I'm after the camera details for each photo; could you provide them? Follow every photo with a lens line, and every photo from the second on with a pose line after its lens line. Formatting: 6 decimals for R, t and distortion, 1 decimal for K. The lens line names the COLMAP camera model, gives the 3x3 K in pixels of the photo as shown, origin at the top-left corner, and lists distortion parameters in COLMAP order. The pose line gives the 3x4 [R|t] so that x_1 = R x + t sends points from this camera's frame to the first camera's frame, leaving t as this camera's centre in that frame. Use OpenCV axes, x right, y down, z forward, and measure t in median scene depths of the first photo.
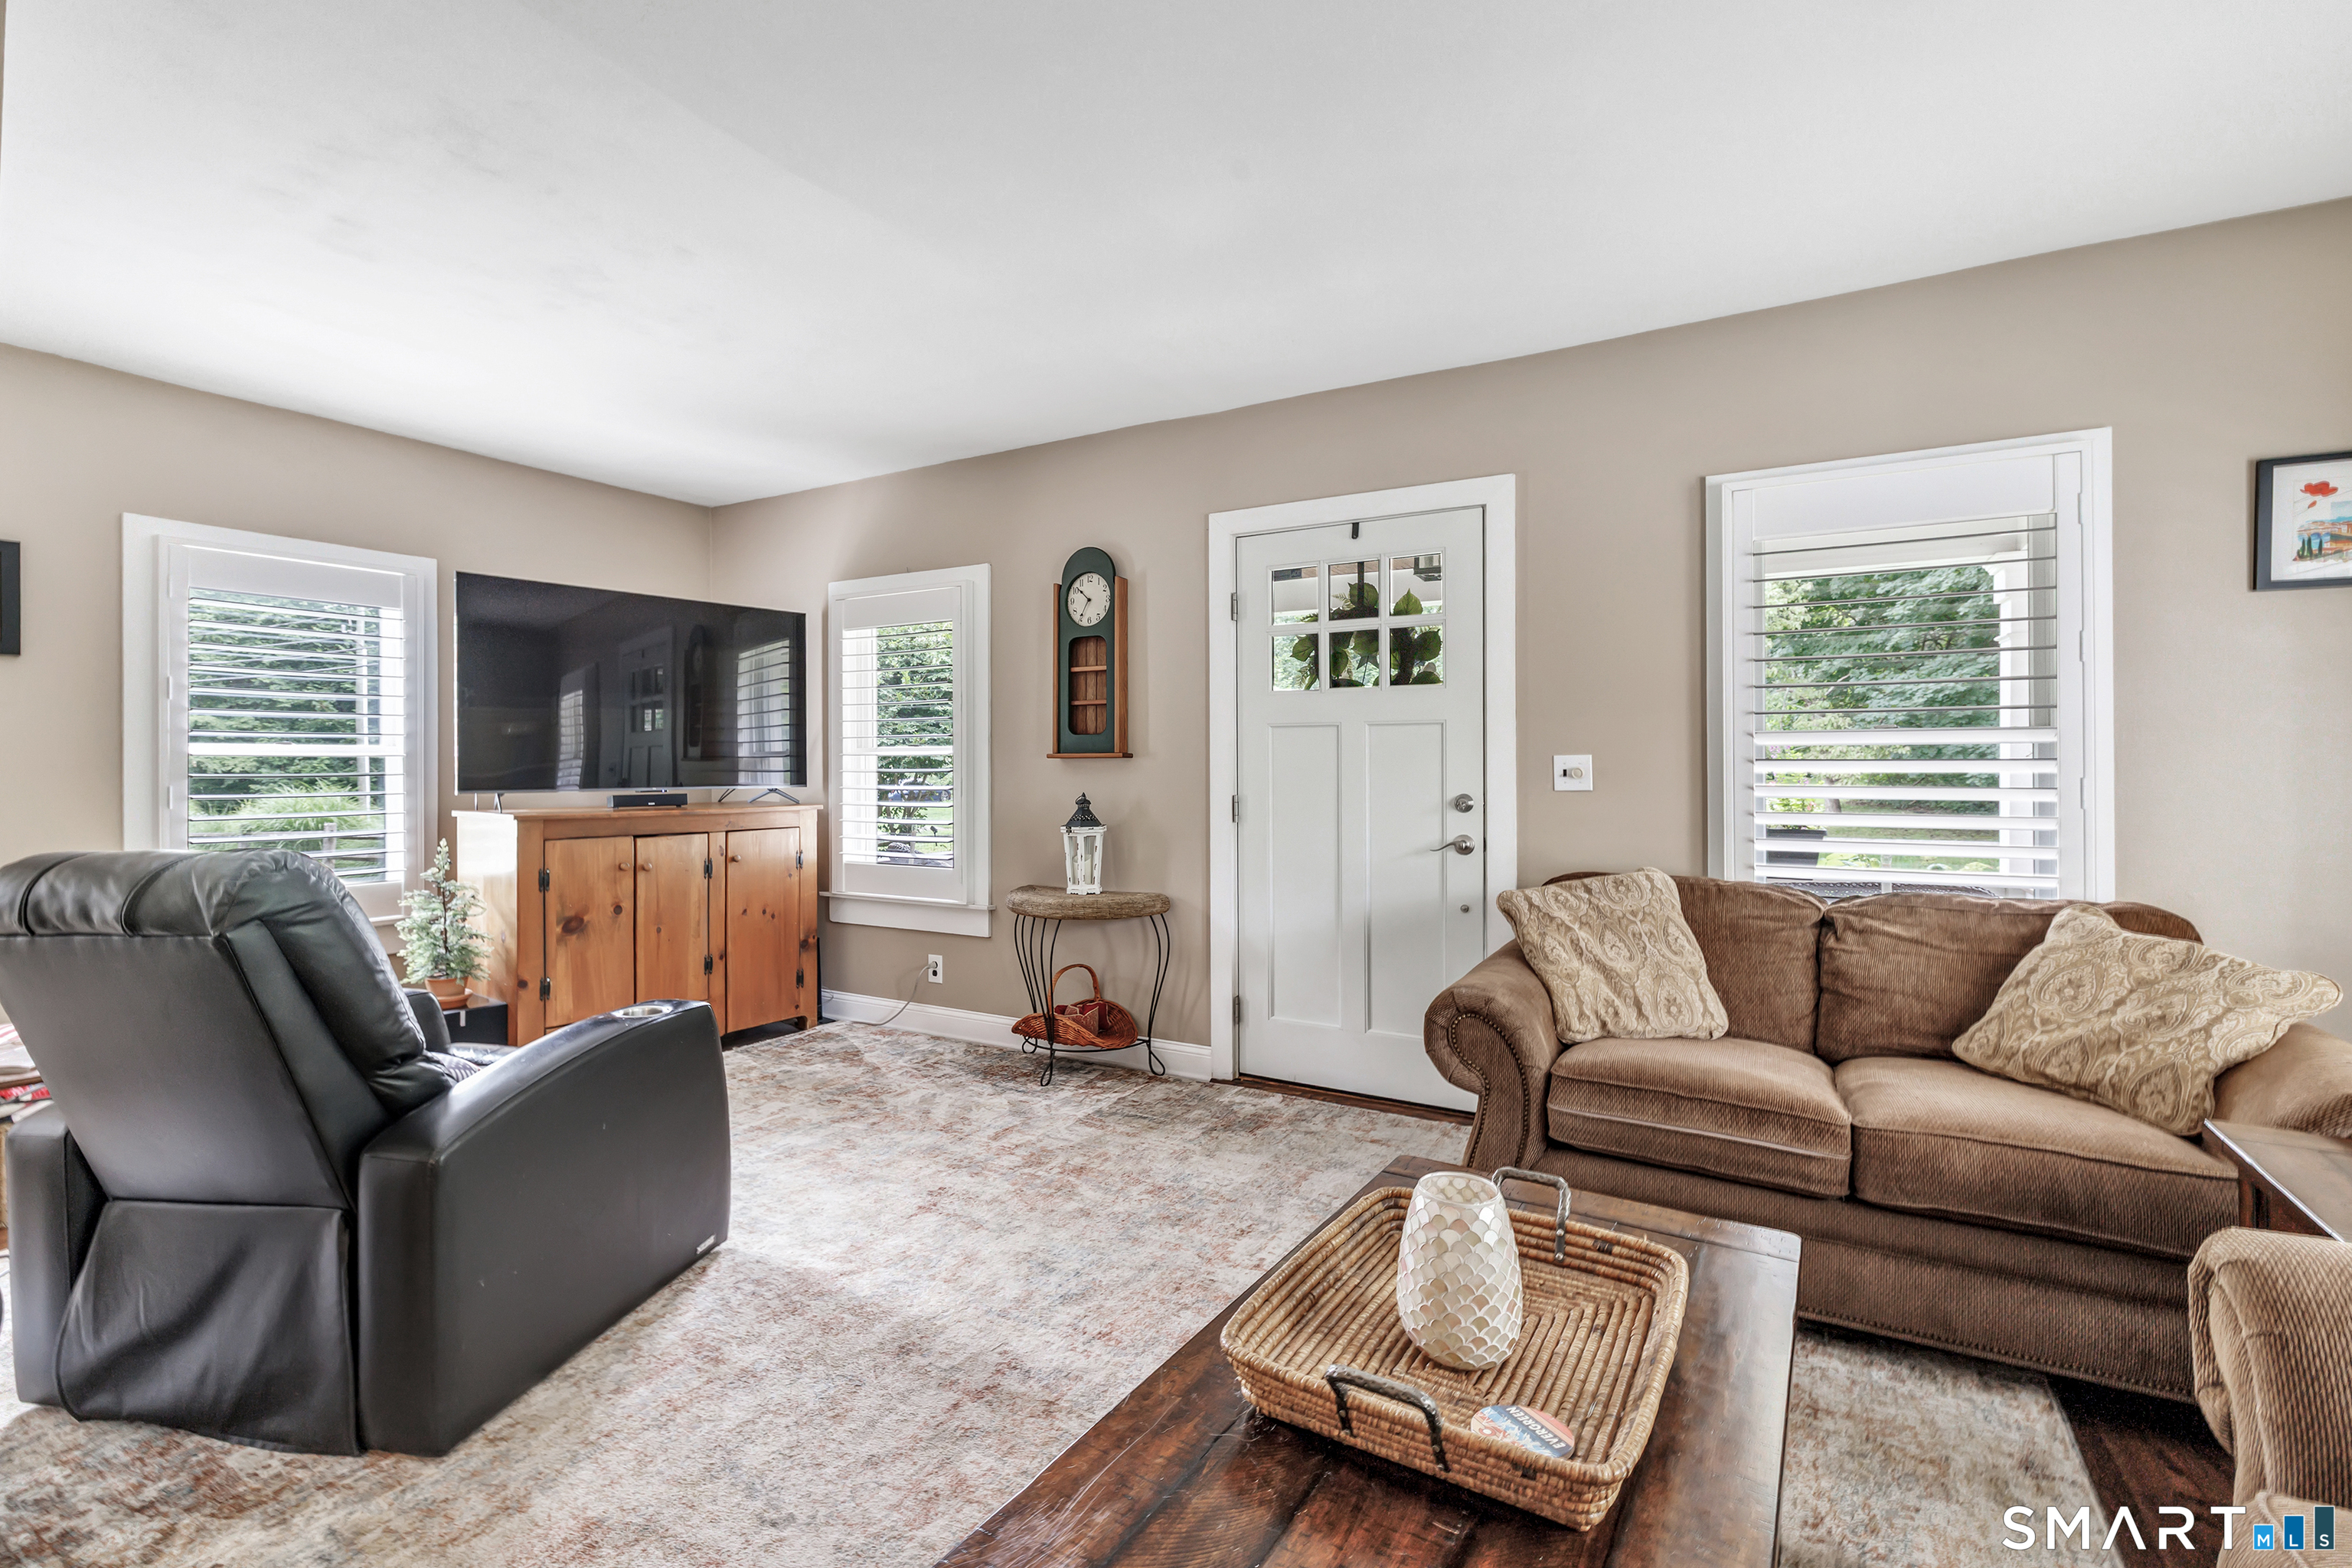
lens RADIAL K [[1050.1, 0, 1170.6], [0, 1050.1, 771.4], [0, 0, 1]] dist [0.001619, 0.000863]
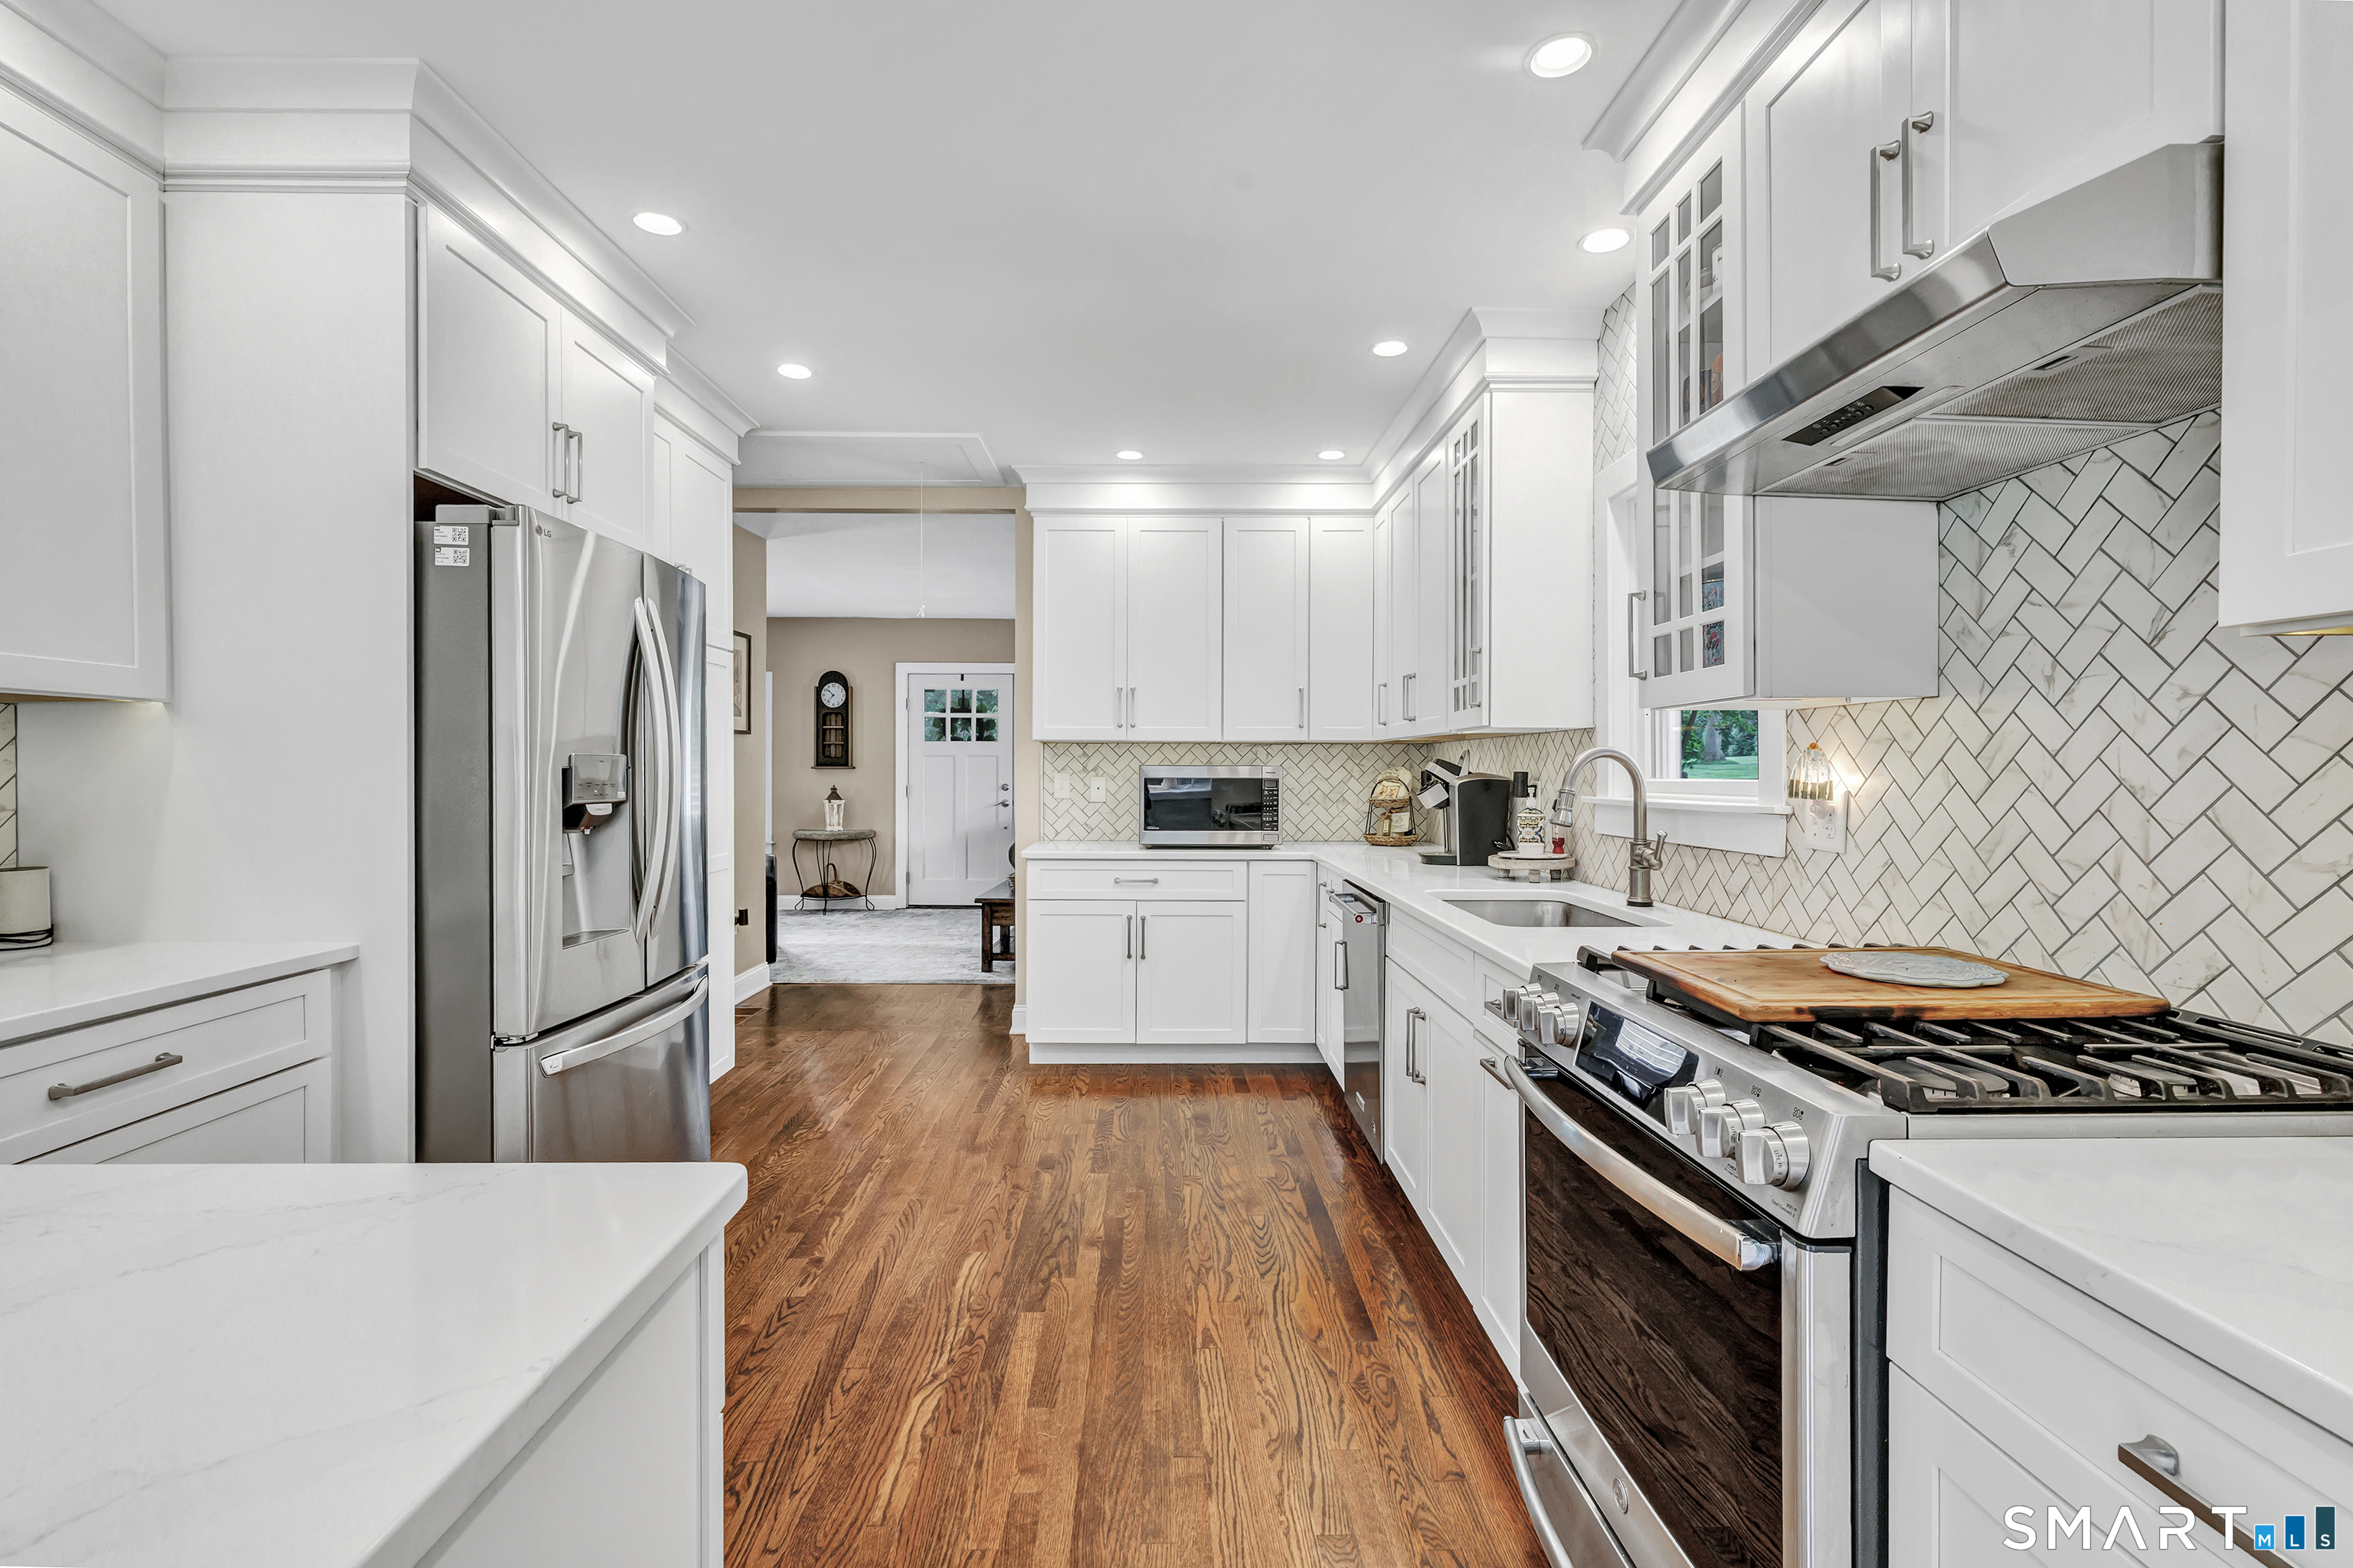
lens RADIAL K [[1050.6, 0, 1188.3], [0, 1050.6, 773.0], [0, 0, 1]] dist [0.001619, 0.000863]
pose [[0.836287, 0.000570, 0.548292, -0.690288], [-0.001836, 0.999997, 0.001762, -0.009218], [-0.548289, -0.002480, 0.836285, -1.277772]]
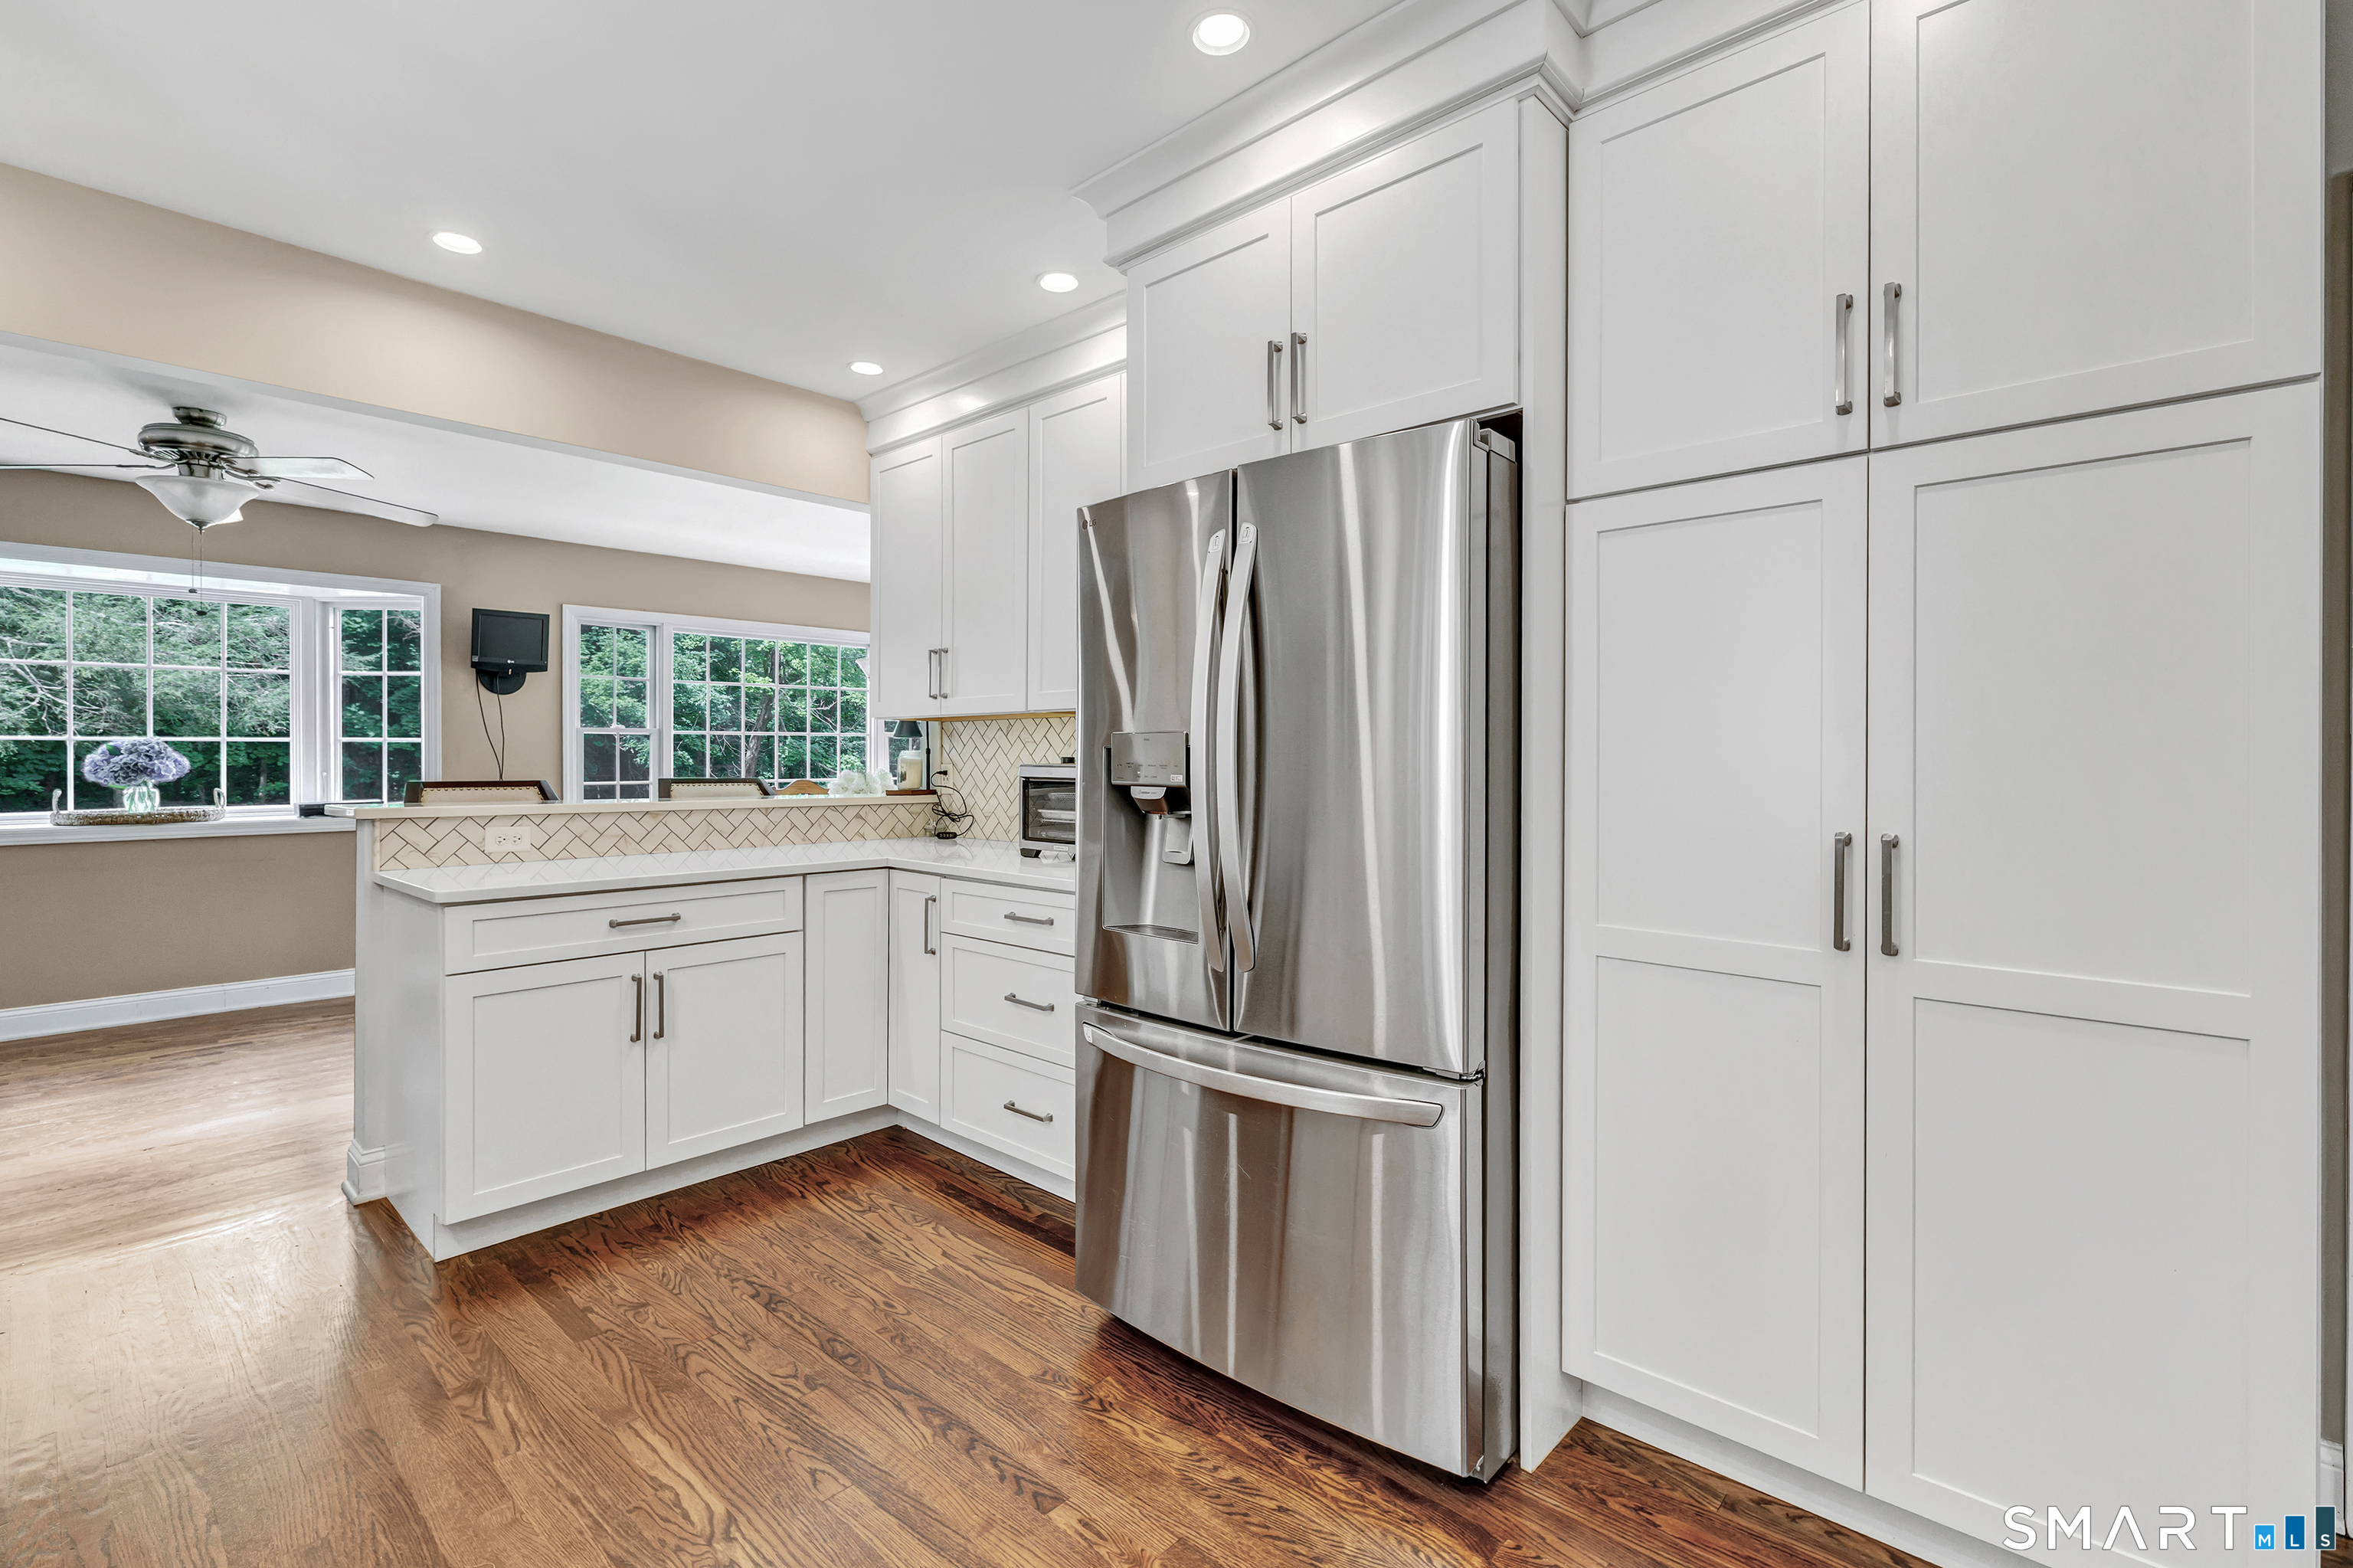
lens RADIAL K [[1050.6, 0, 1153.6], [0, 1050.6, 761.8], [0, 0, 1]] dist [0.001619, 0.000863]
pose [[-0.208583, 0.007309, -0.977977, 1.324277], [0.000578, 0.999973, 0.007350, 0.002142], [0.978004, 0.000968, -0.208582, 1.523170]]
